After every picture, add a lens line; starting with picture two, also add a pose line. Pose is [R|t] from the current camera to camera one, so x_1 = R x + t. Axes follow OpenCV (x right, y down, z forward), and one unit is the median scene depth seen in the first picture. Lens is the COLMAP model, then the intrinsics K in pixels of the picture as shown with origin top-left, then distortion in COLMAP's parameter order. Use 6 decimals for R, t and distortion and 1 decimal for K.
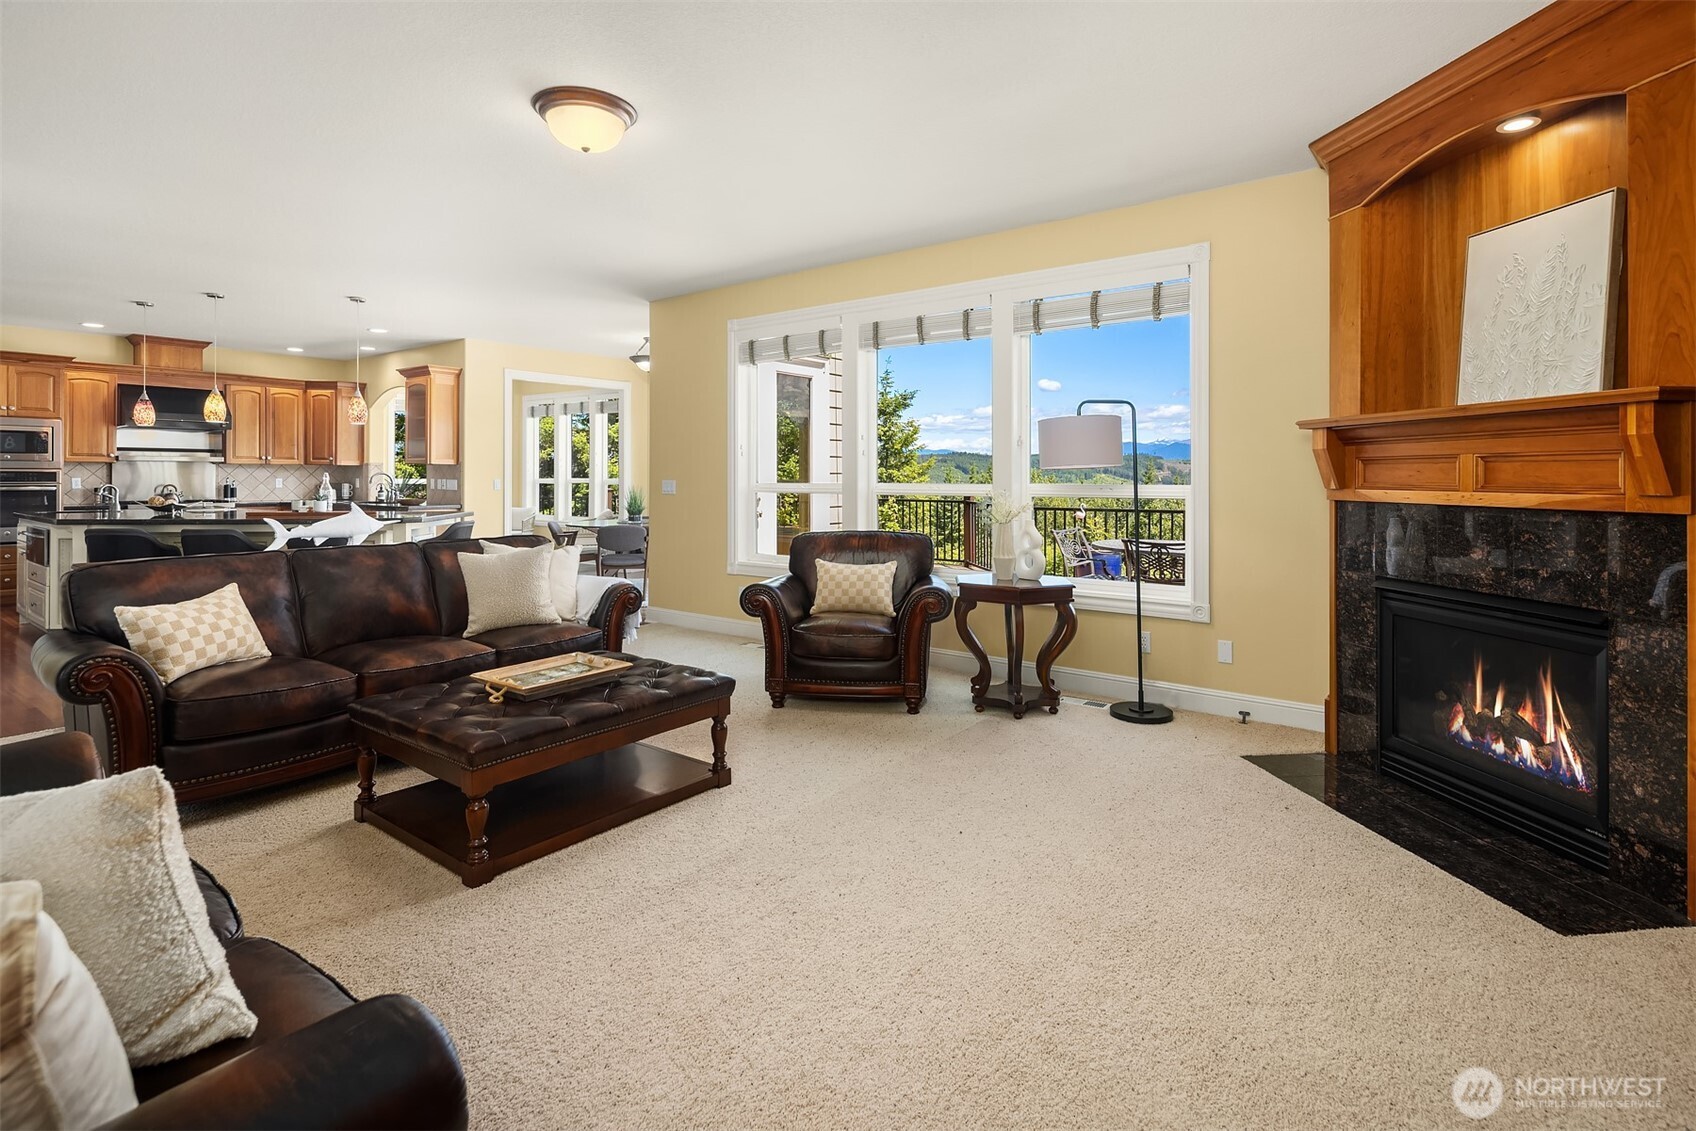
lens RADIAL K [[878.6, 0, 848.0], [0, 878.6, 503.3], [0, 0, 1]] dist [0.004167, -0.002493]
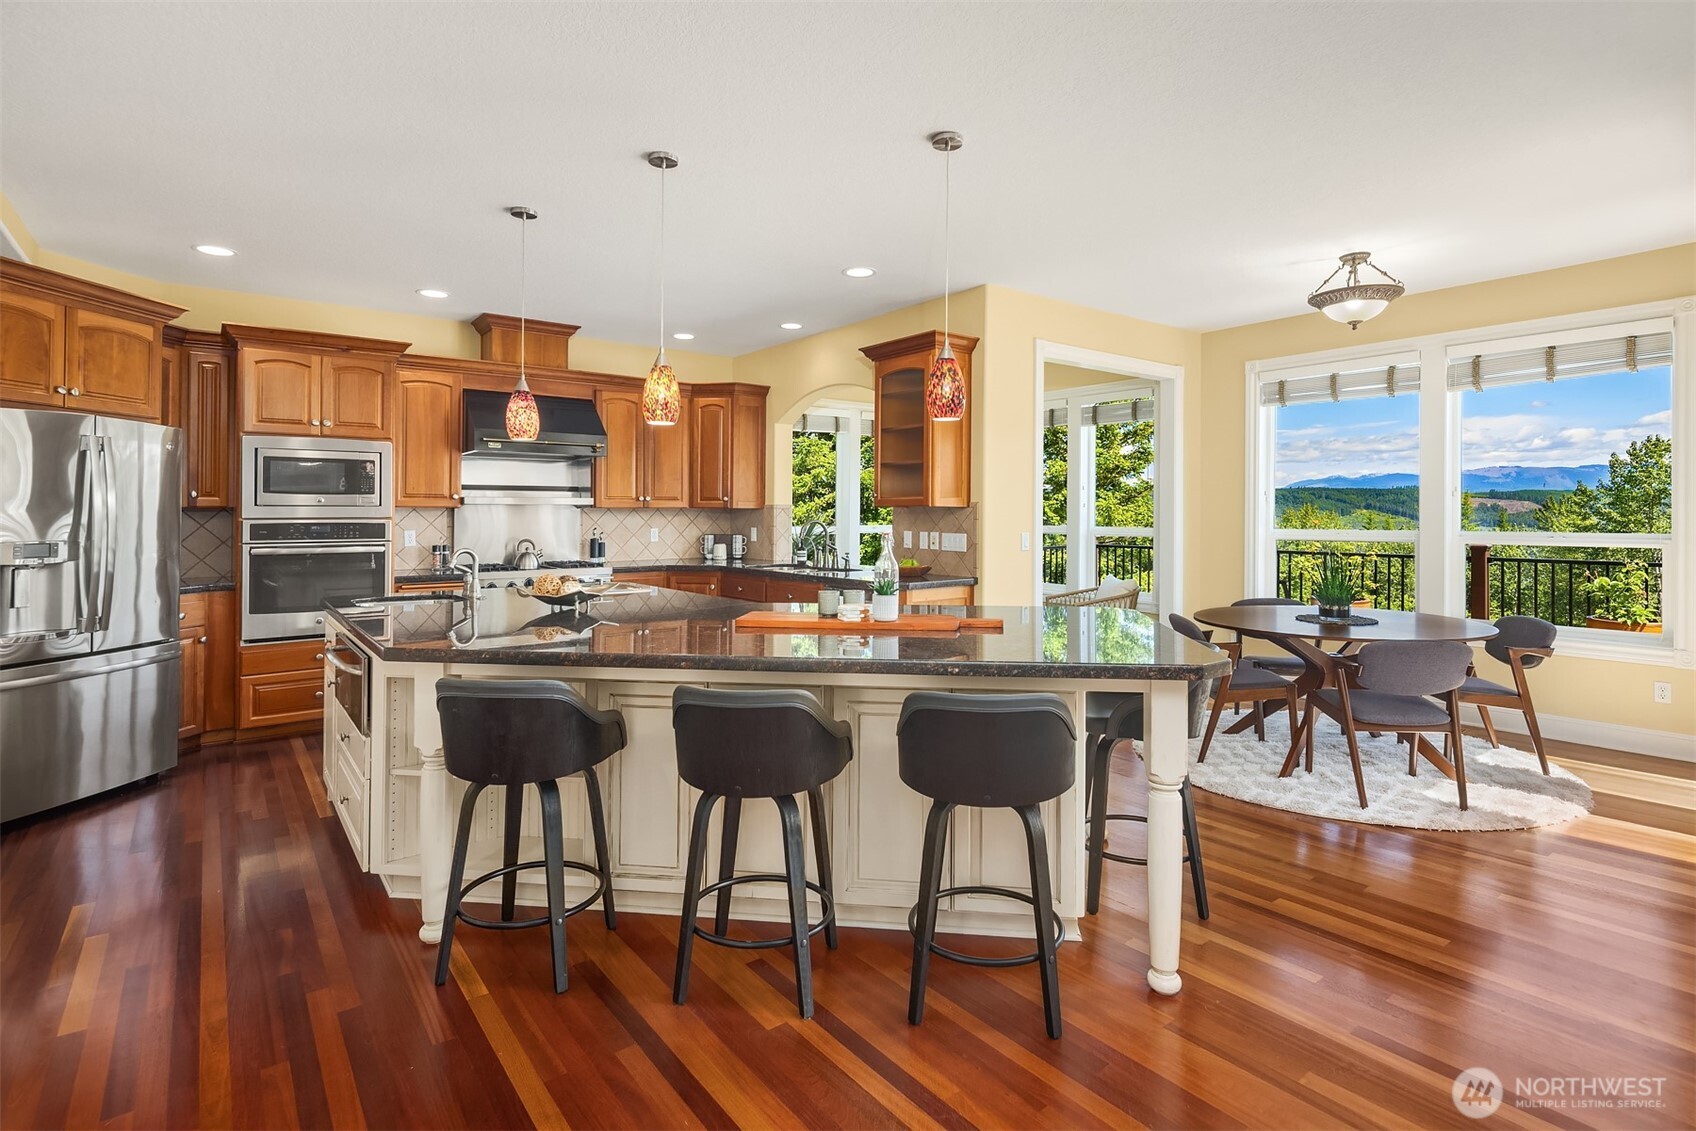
lens RADIAL K [[817.8, 0, 812.0], [0, 817.8, 541.4], [0, 0, 1]] dist [-0.007622, -0.001539]
pose [[0.968137, 0.006165, -0.250347, -0.413110], [-0.005202, 0.999976, 0.004512, -0.024225], [0.250368, -0.003066, 0.968146, 0.461490]]
